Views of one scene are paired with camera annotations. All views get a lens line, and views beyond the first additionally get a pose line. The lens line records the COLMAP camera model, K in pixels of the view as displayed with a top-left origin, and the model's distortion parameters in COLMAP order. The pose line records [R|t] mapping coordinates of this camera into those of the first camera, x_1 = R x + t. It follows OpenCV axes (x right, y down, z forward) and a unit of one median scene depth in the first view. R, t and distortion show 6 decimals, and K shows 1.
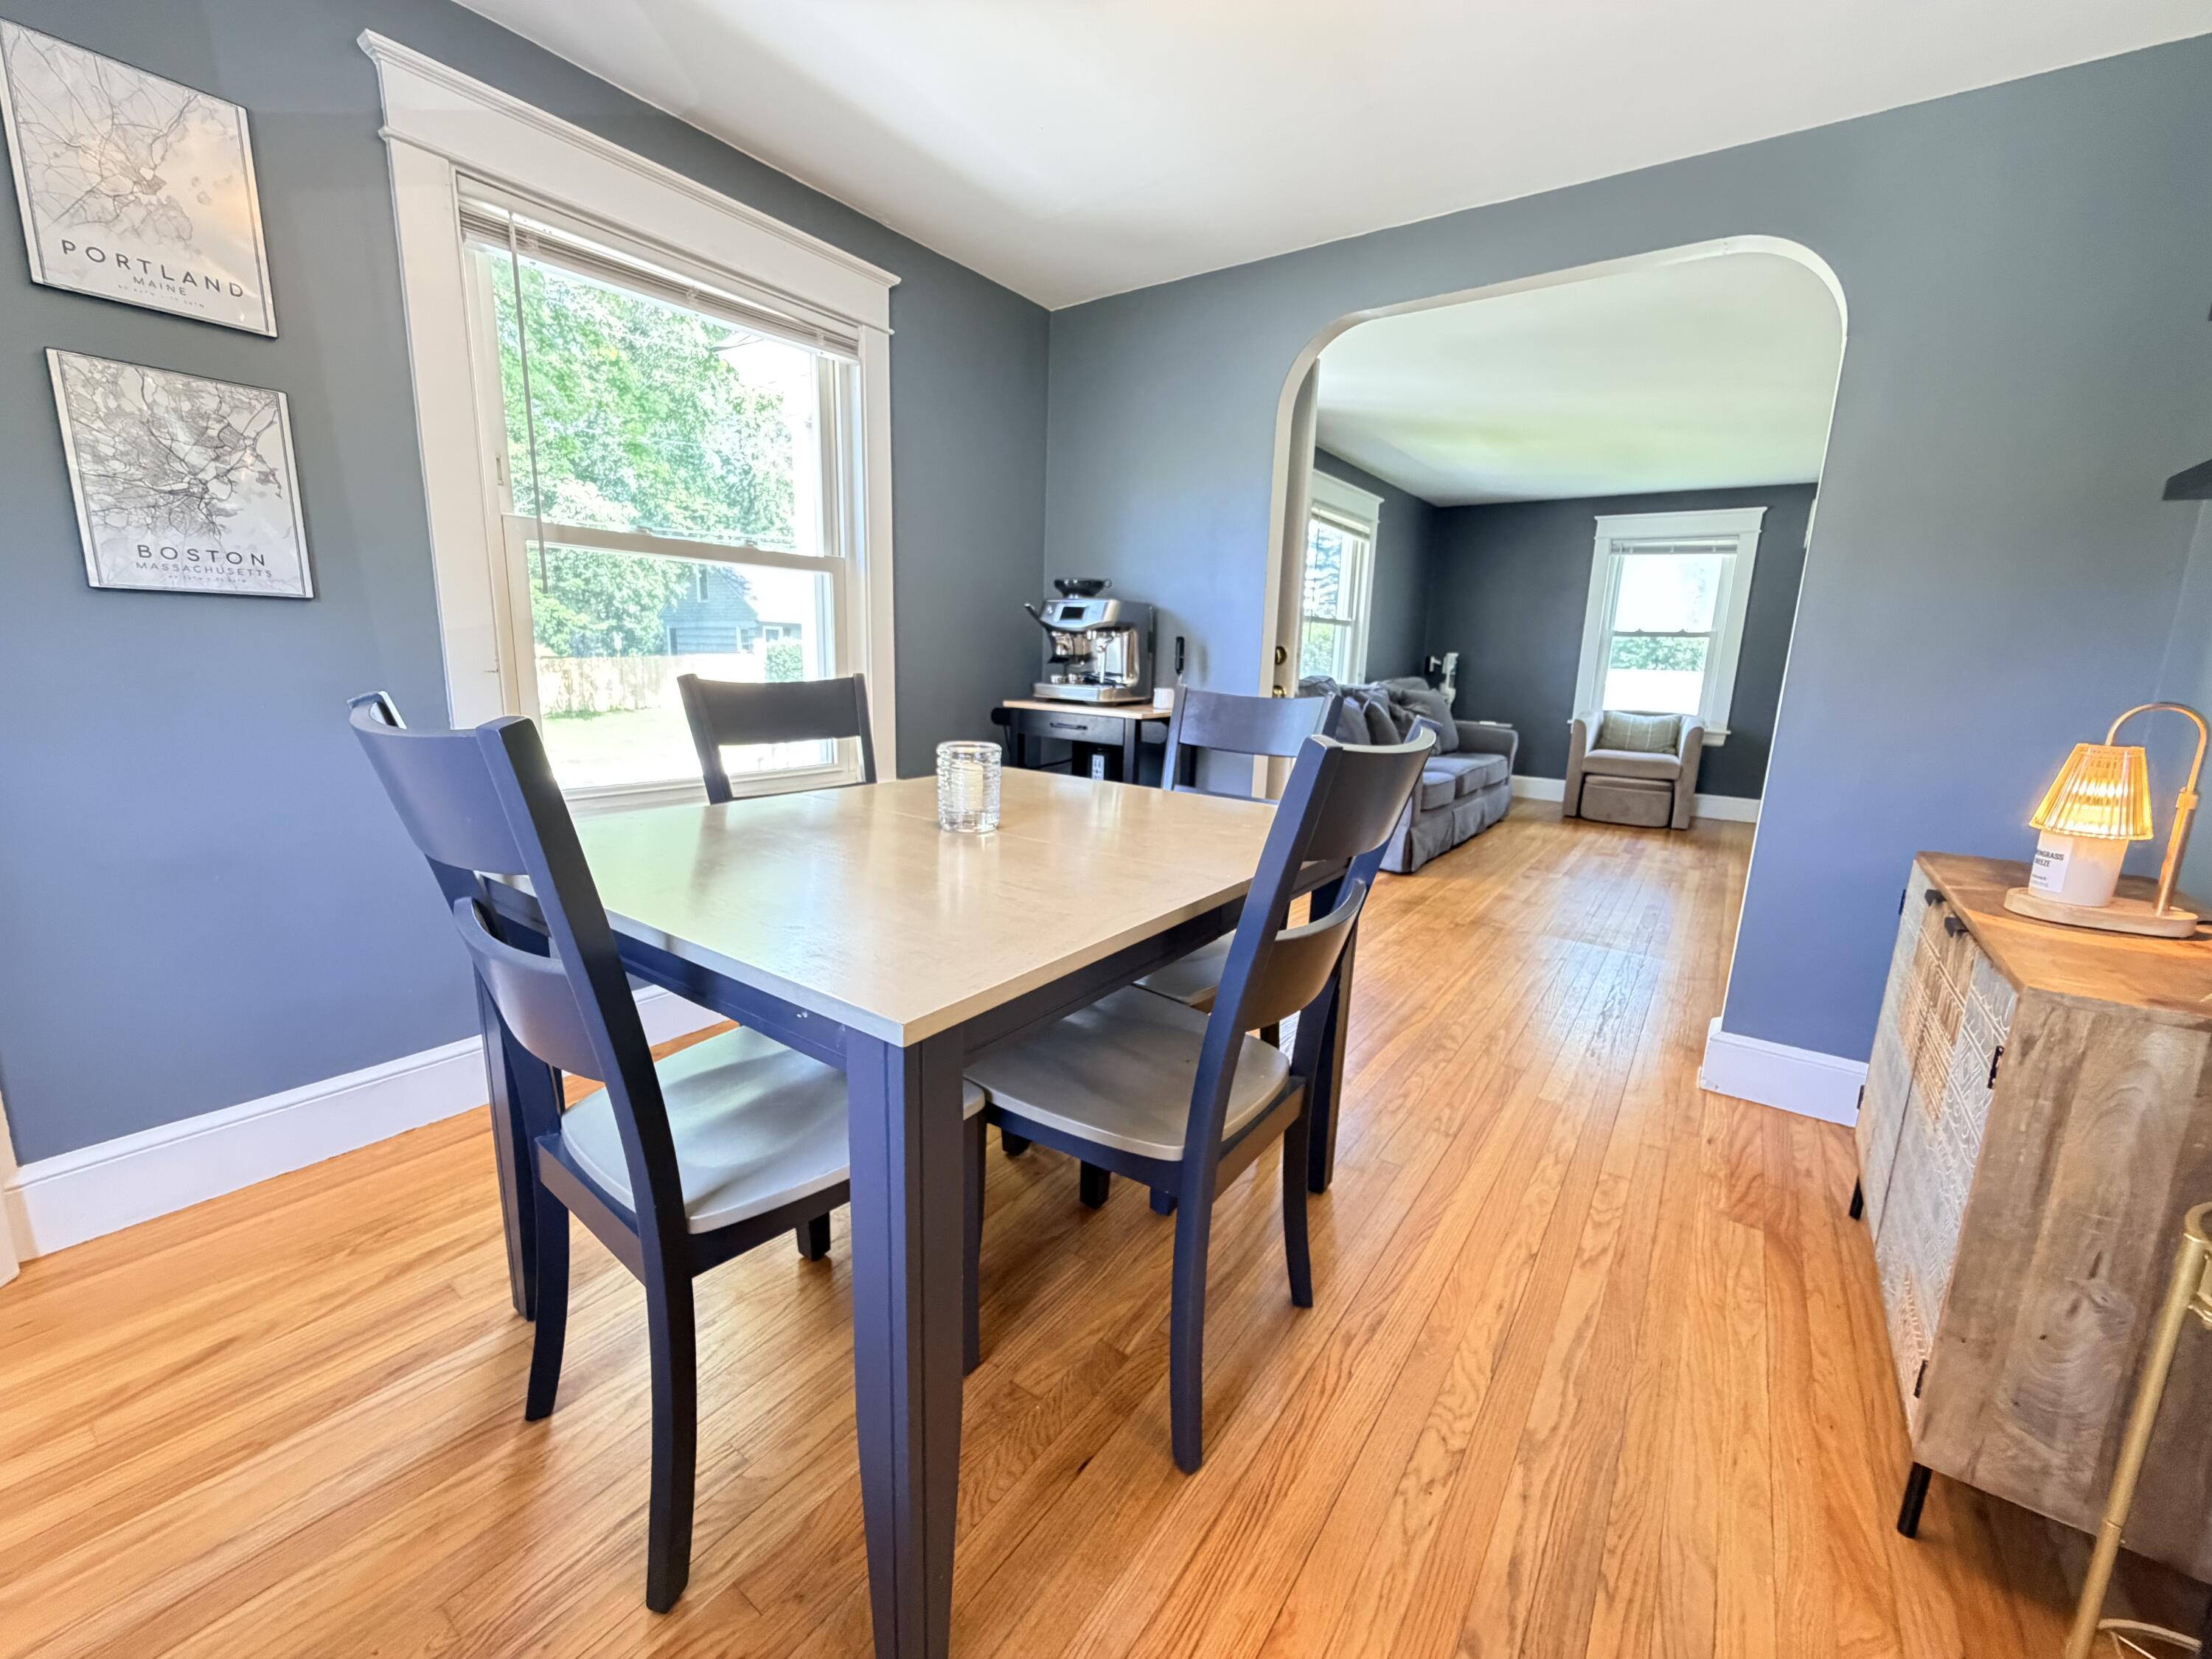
lens RADIAL K [[878.5, 0, 1098.3], [0, 878.5, 825.9], [0, 0, 1]] dist [-0.000686, 0.000239]
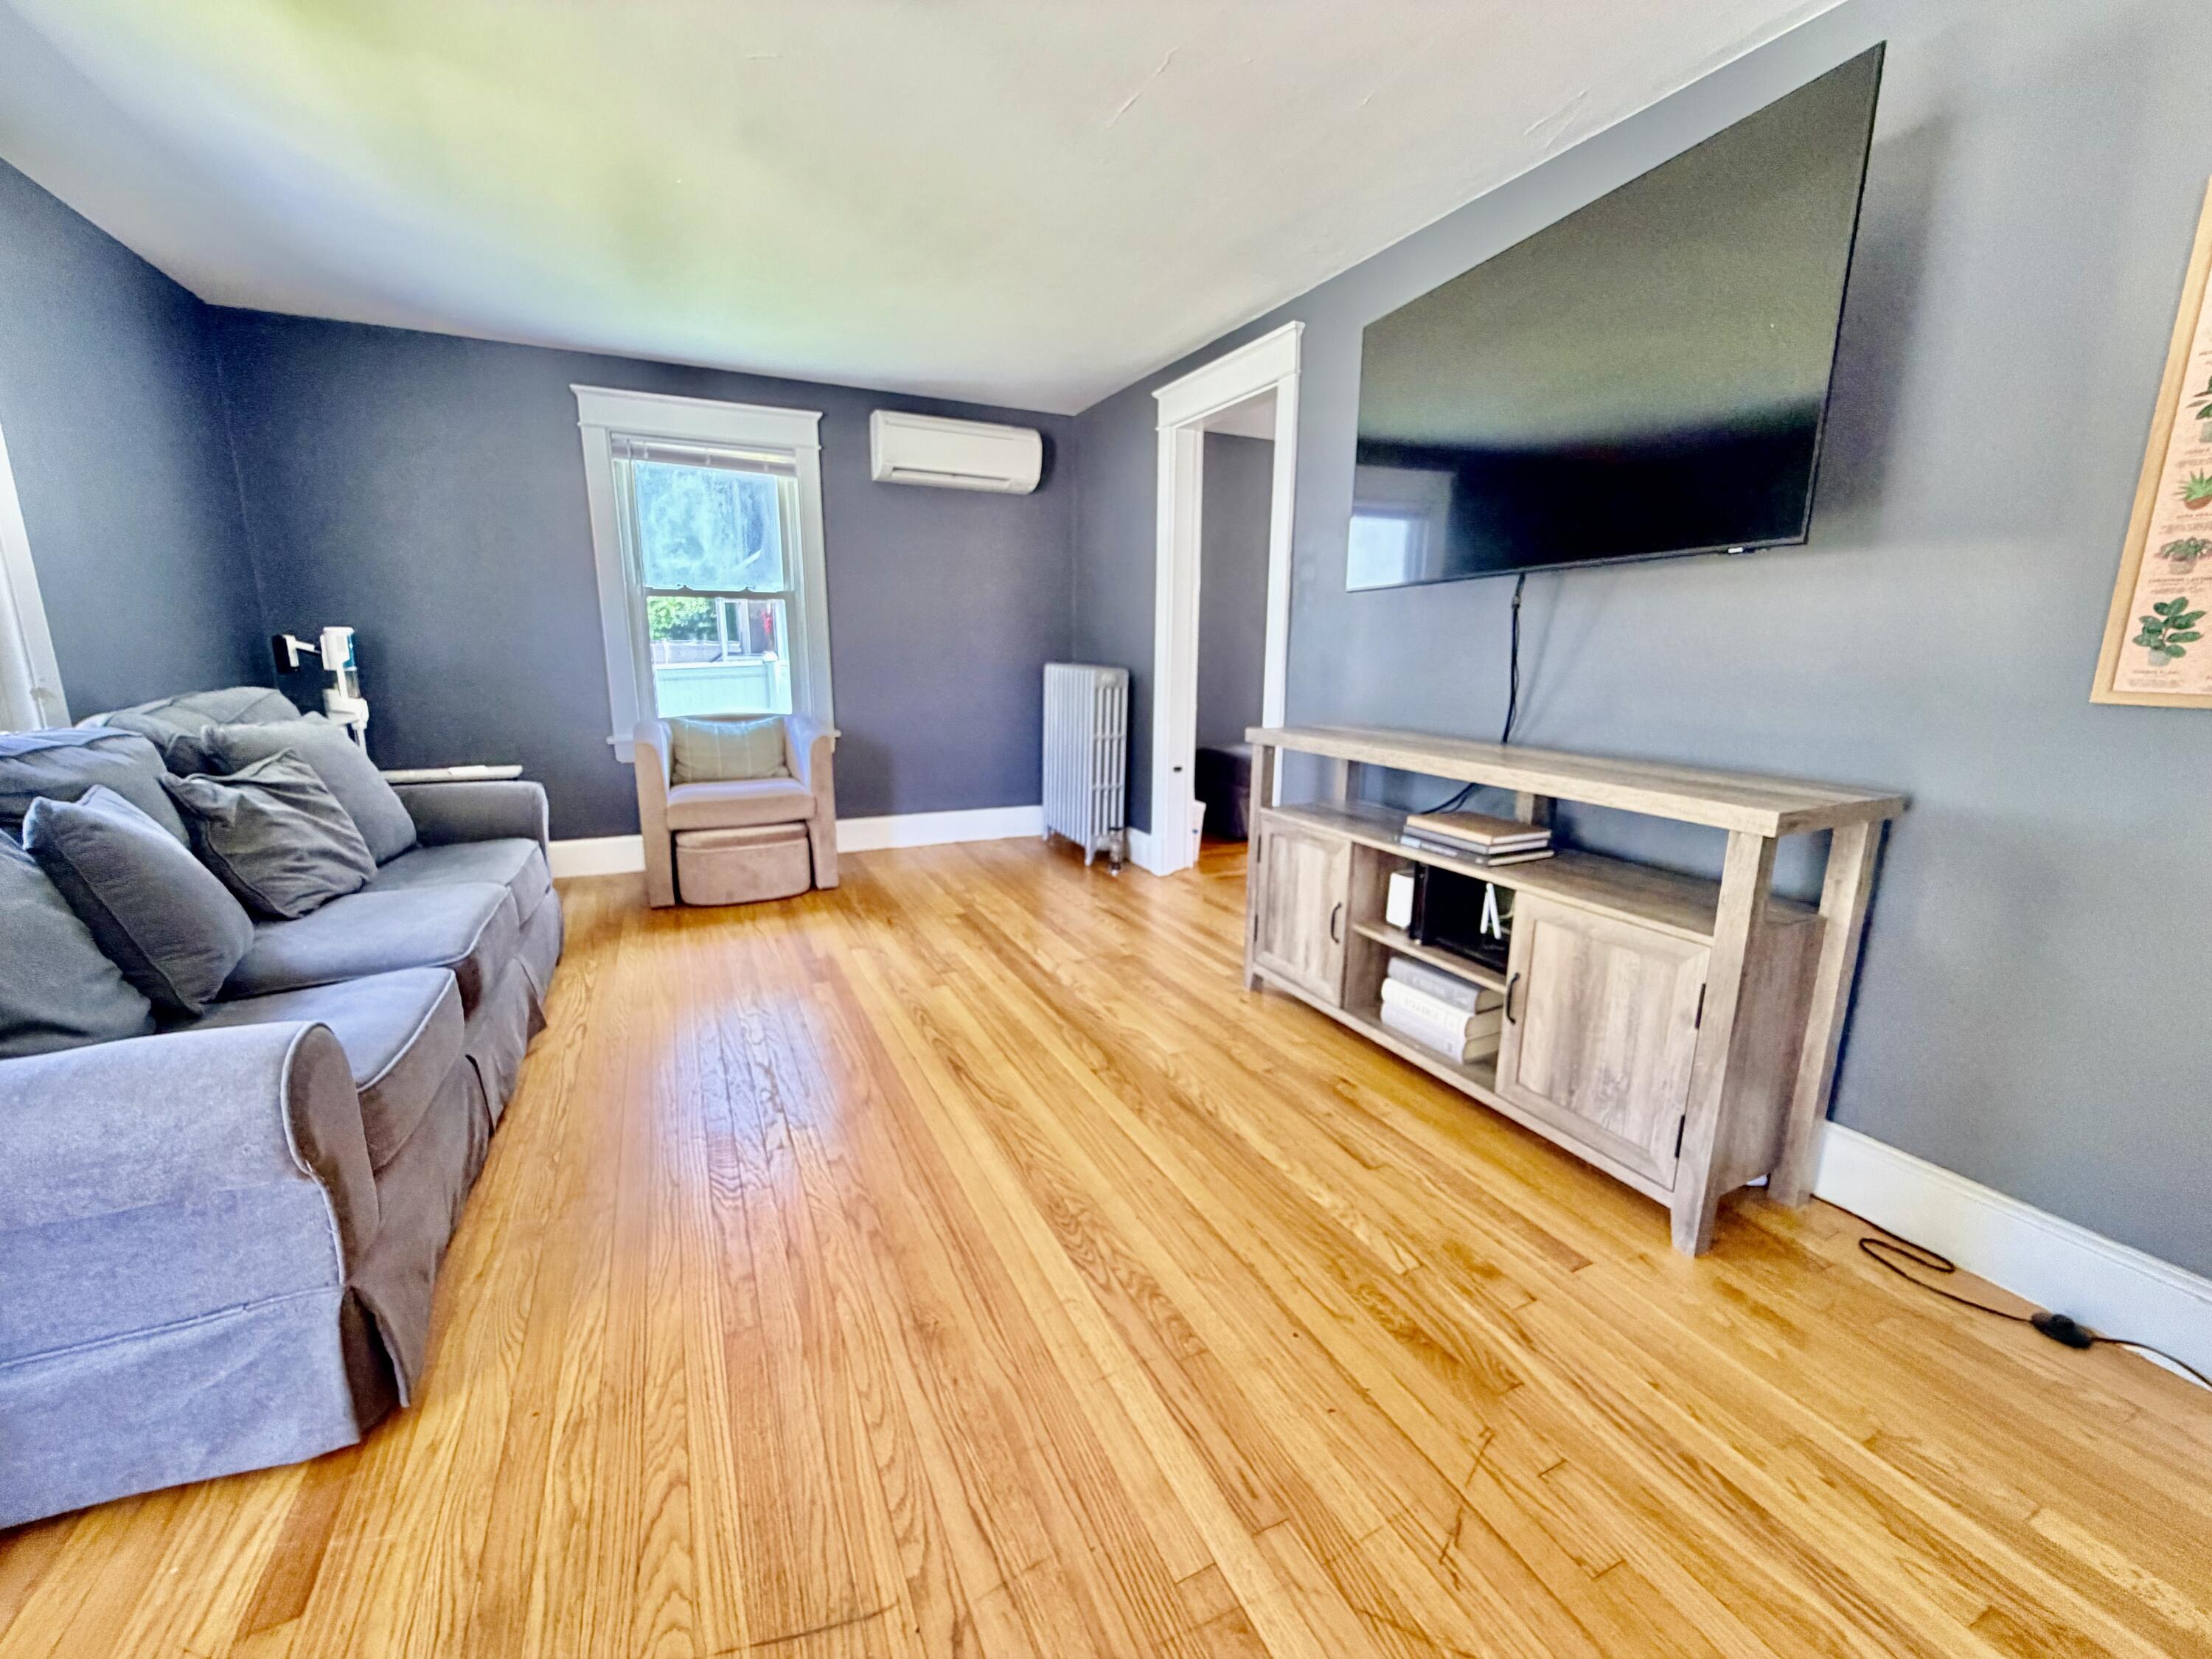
lens RADIAL K [[878.5, 0, 1097.1], [0, 878.5, 830.3], [0, 0, 1]] dist [-0.000686, 0.000239]
pose [[0.471210, -0.209838, 0.856697, 0.554336], [0.177118, 0.974015, 0.141153, -0.279223], [-0.864055, 0.085224, 0.496132, 1.392359]]
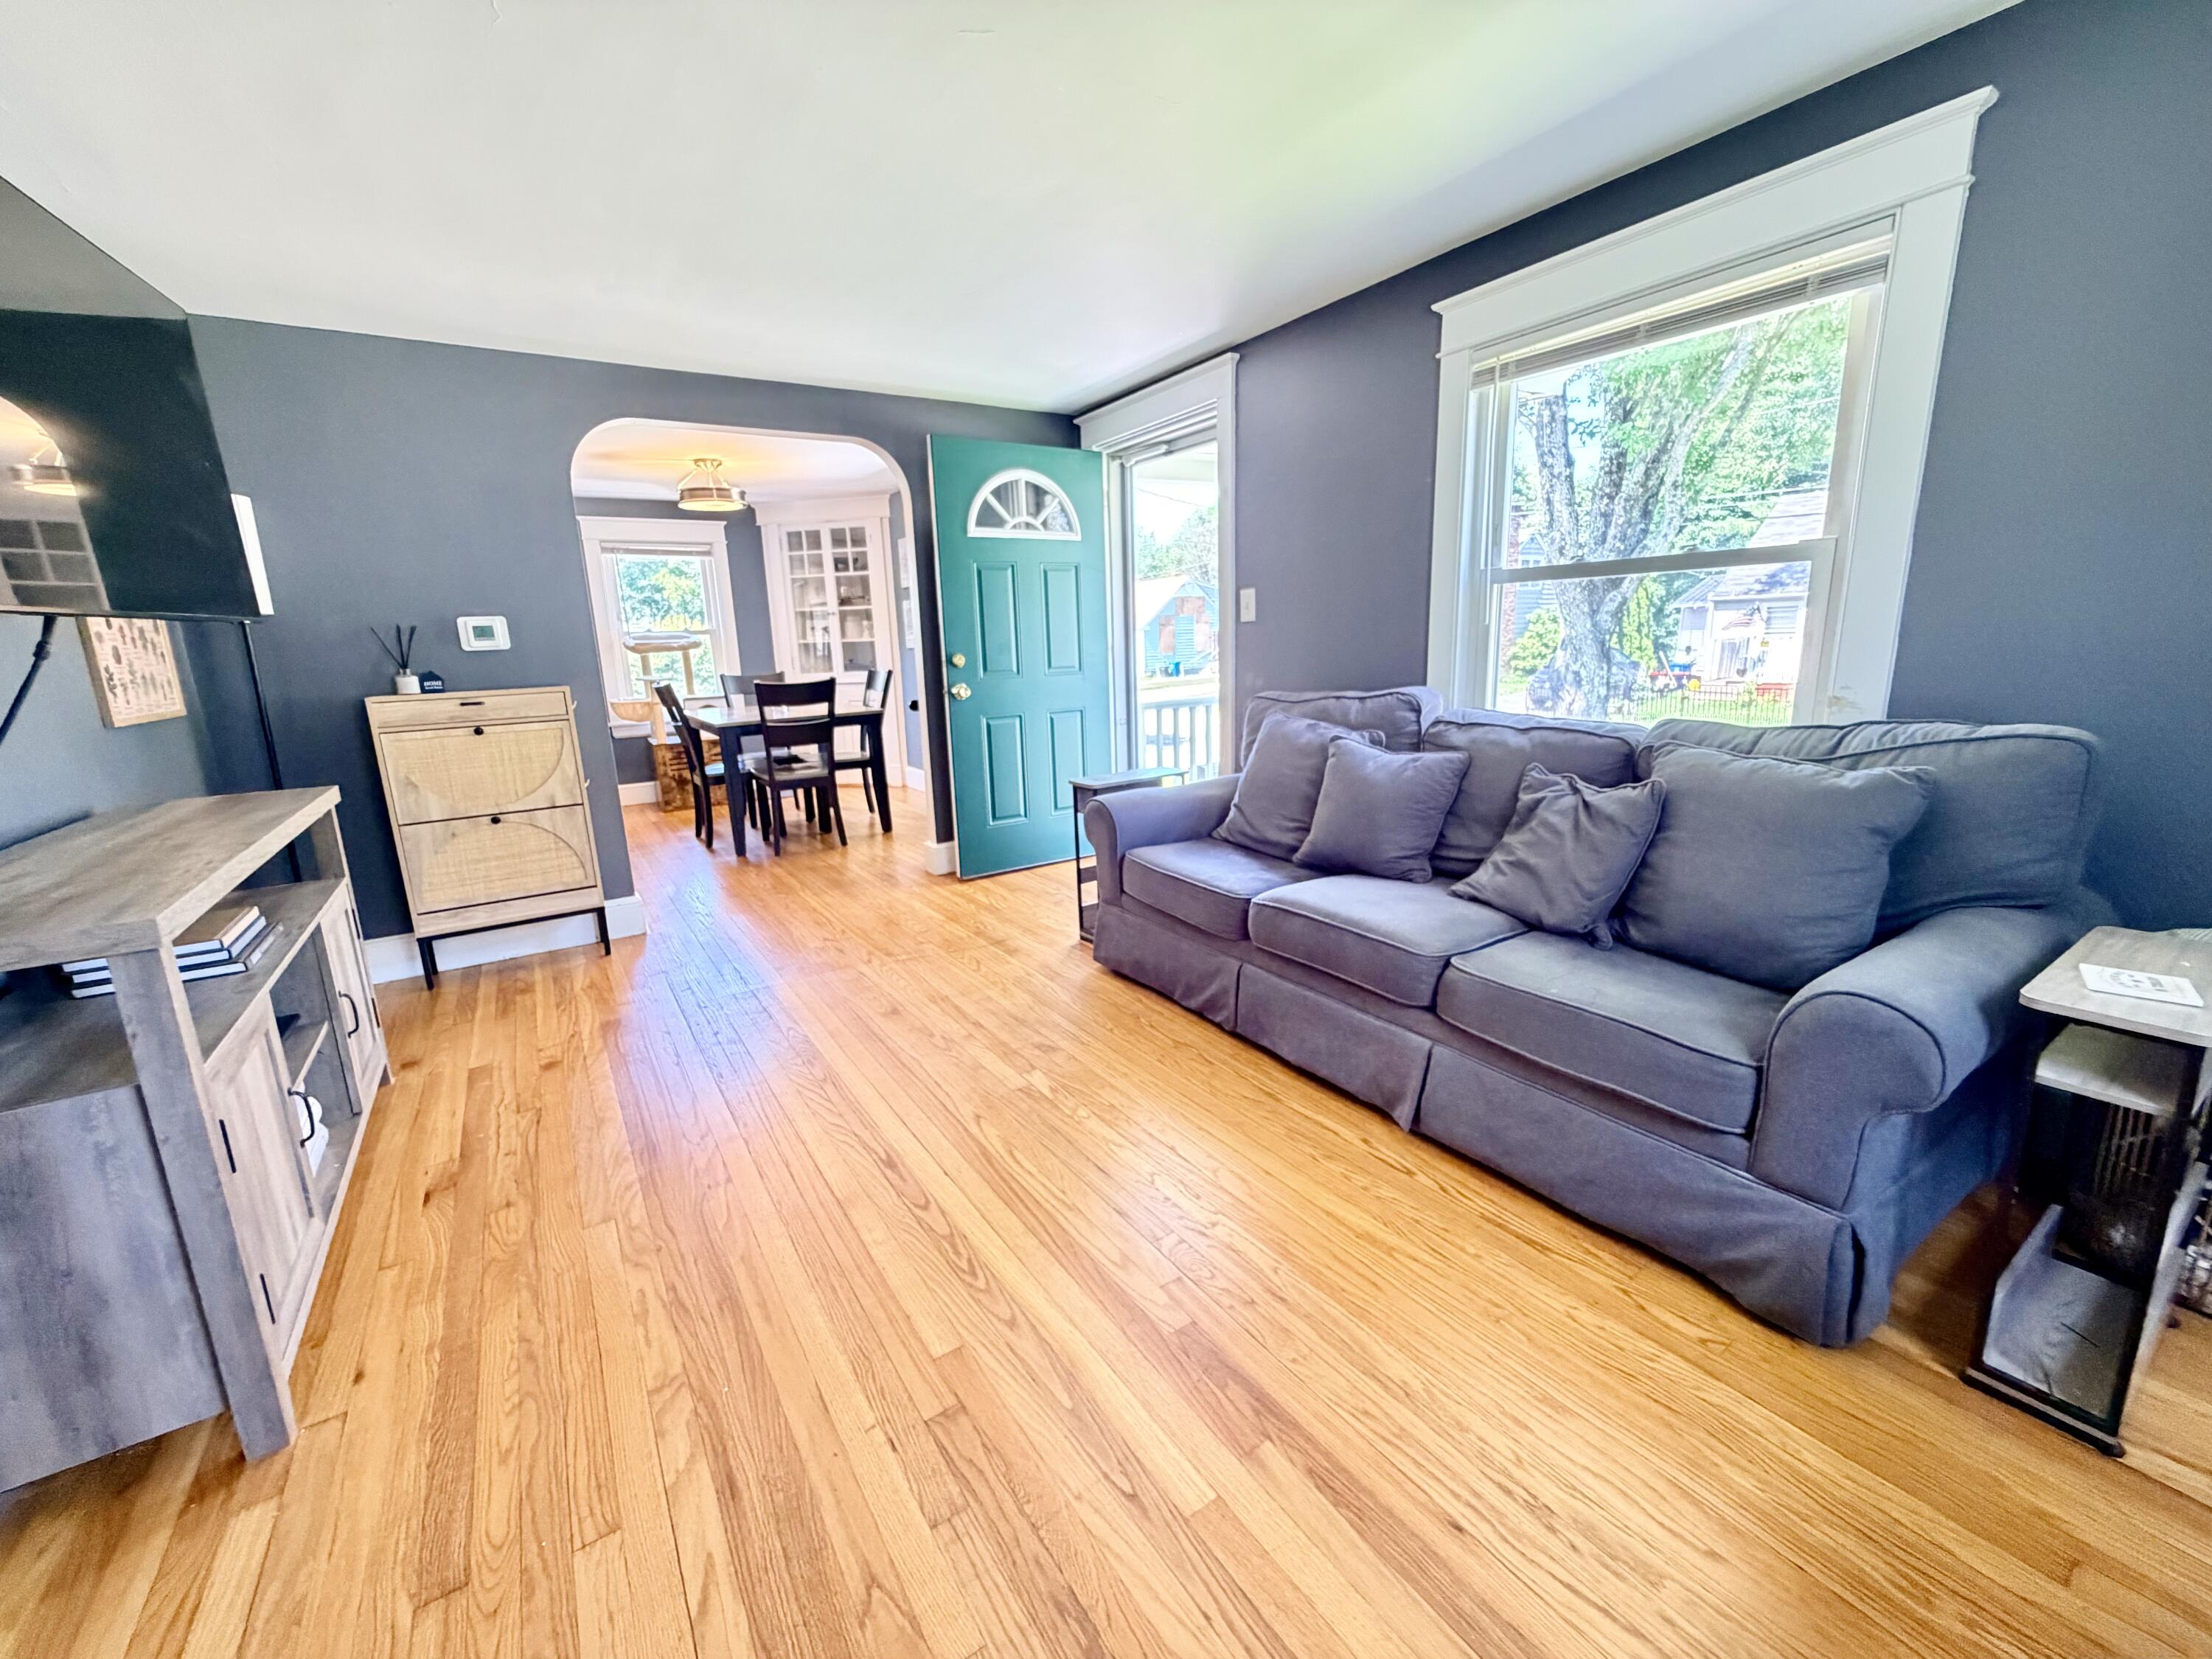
lens RADIAL K [[878.5, 0, 1098.4], [0, 878.5, 818.5], [0, 0, 1]] dist [-0.000686, 0.000239]
pose [[-0.347225, 0.174828, -0.921341, 2.117760], [-0.155899, 0.958036, 0.240545, -0.495108], [0.924733, 0.227159, -0.305398, 2.553026]]
